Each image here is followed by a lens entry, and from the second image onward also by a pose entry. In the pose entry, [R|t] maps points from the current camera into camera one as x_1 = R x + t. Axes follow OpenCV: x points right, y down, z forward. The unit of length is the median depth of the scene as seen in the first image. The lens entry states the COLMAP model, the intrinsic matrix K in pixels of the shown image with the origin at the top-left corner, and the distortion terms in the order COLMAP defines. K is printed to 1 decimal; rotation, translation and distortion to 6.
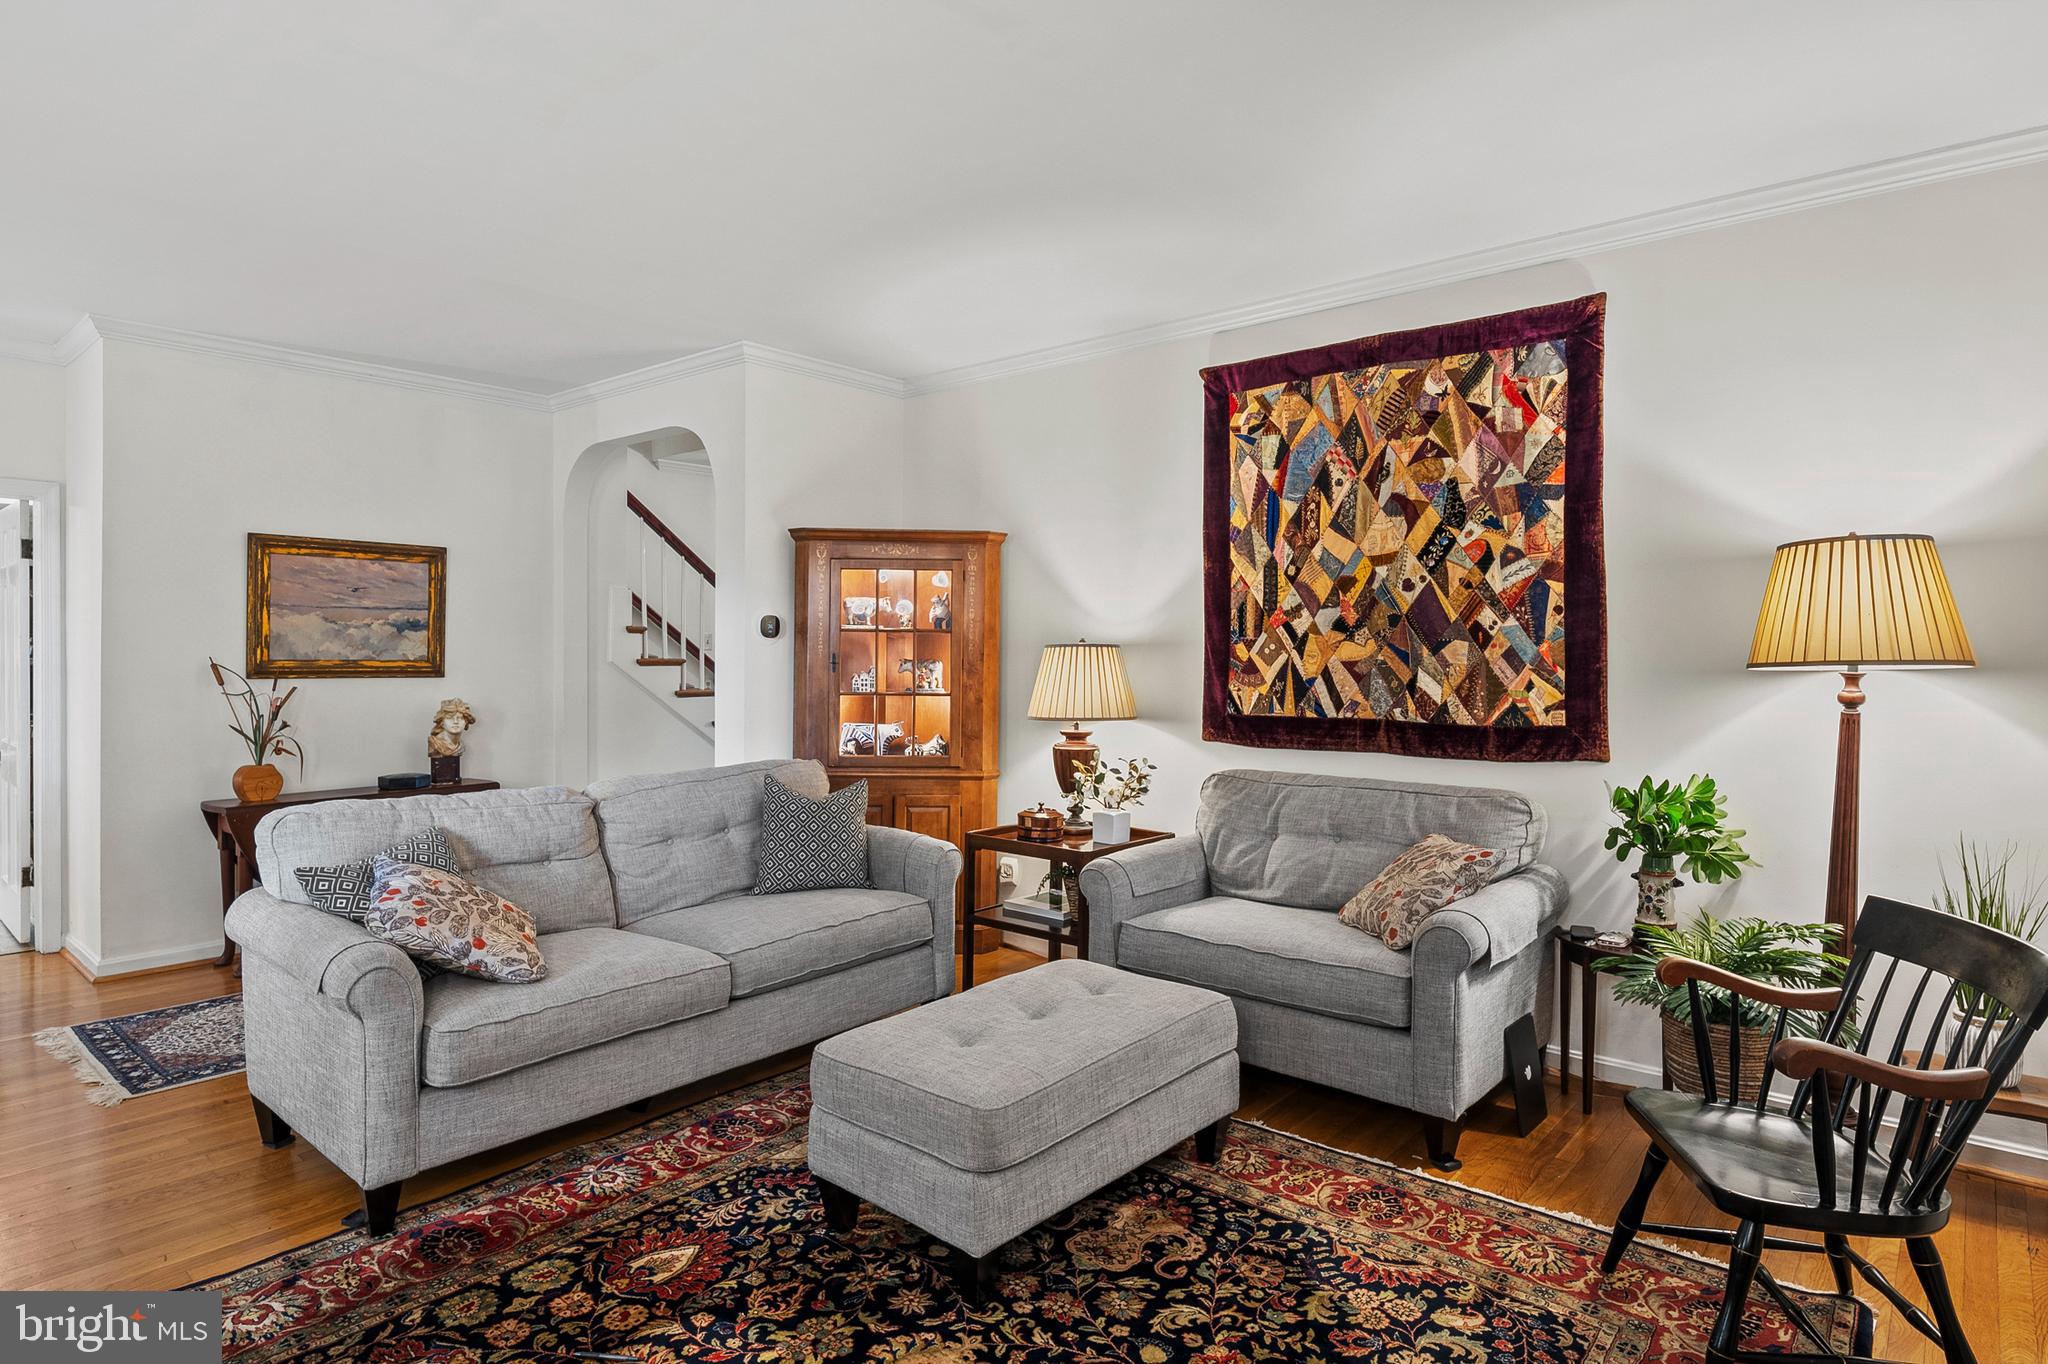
lens RADIAL K [[1122.5, 0, 1027.2], [0, 1122.5, 662.9], [0, 0, 1]] dist [-0.000927, -0.009418]
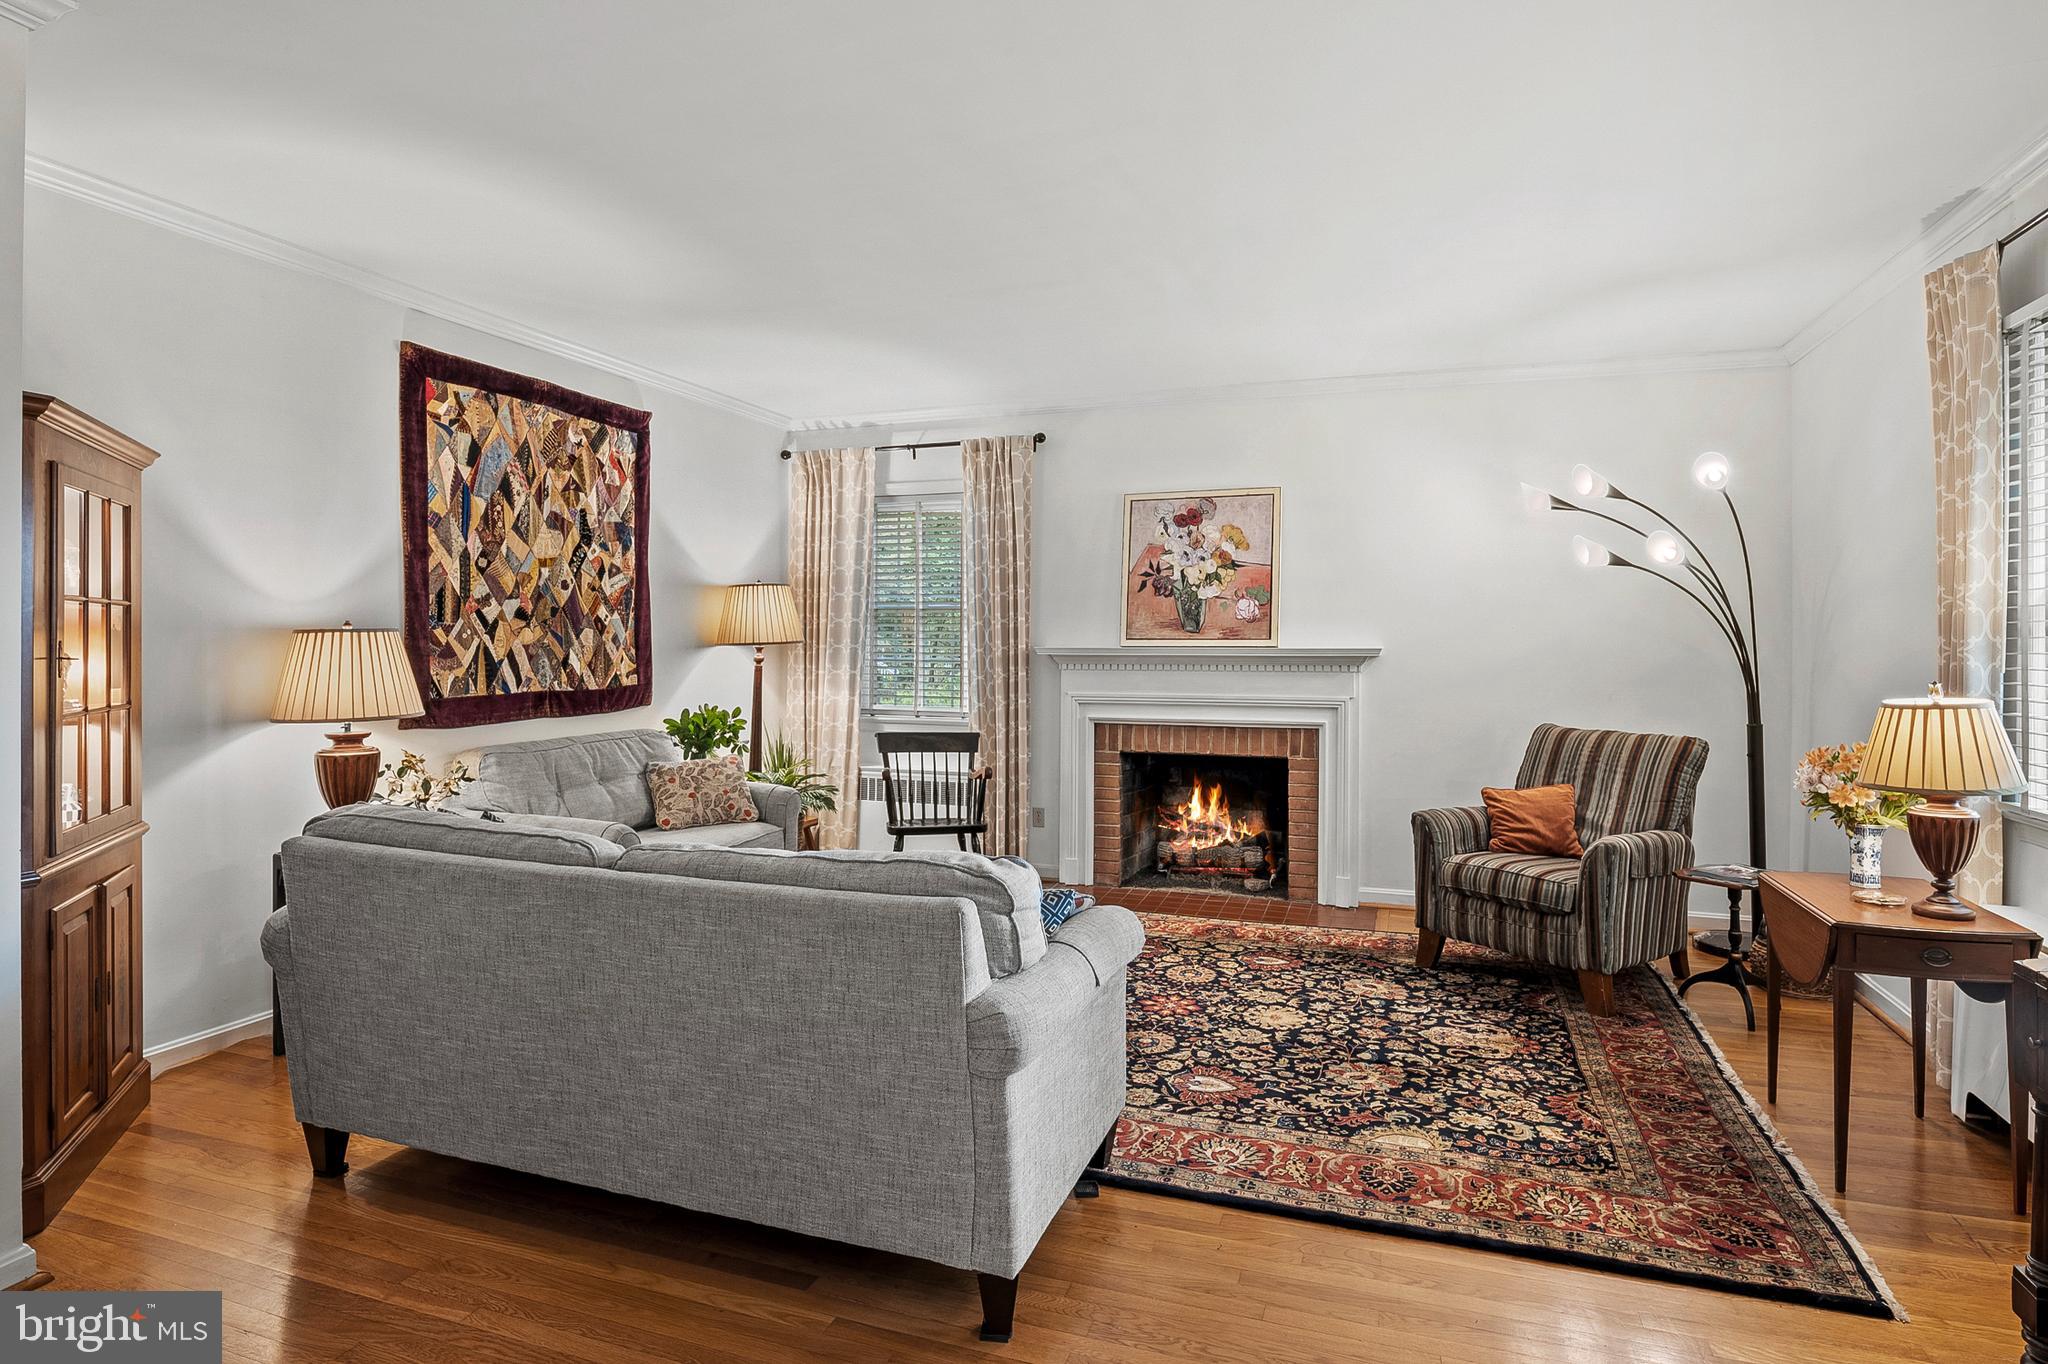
lens RADIAL K [[1122.5, 0, 1013.5], [0, 1122.5, 637.0], [0, 0, 1]] dist [-0.000927, -0.009418]
pose [[-0.352313, -0.008352, 0.935845, -0.977347], [-0.003183, 0.999965, 0.007726, -0.019613], [-0.935877, -0.000256, -0.352327, 0.900960]]
